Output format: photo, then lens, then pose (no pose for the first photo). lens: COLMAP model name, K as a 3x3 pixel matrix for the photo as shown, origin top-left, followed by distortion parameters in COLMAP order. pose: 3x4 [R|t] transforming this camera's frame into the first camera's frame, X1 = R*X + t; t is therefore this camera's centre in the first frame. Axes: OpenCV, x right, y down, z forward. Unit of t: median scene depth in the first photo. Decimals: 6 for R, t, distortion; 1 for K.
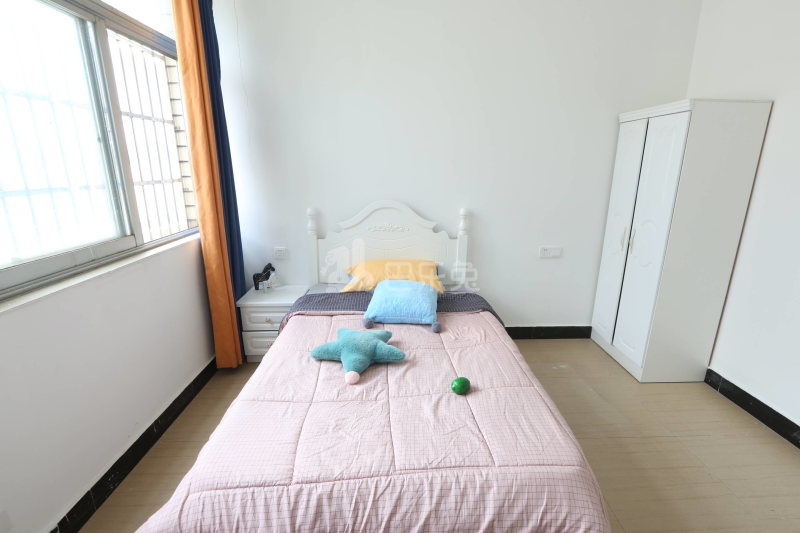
lens RADIAL K [[371.8, 0, 405.0], [0, 371.8, 271.5], [0, 0, 1]] dist [-0.047555, 0.009935]
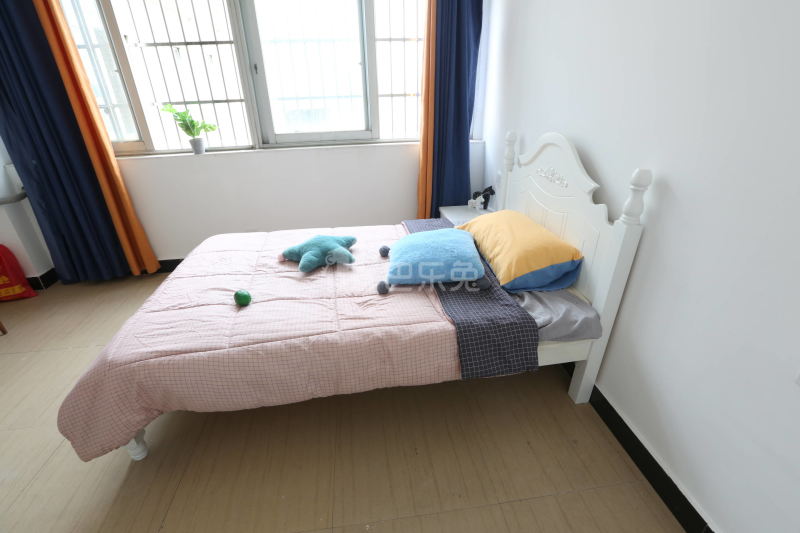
lens RADIAL K [[364.4, 0, 404.5], [0, 364.4, 269.5], [0, 0, 1]] dist [-0.059538, 0.018041]
pose [[0.105597, 0.444652, -0.889457, 0.764027], [-0.250666, 0.877476, 0.408903, -0.217991], [0.962297, 0.179778, 0.204117, 0.845145]]
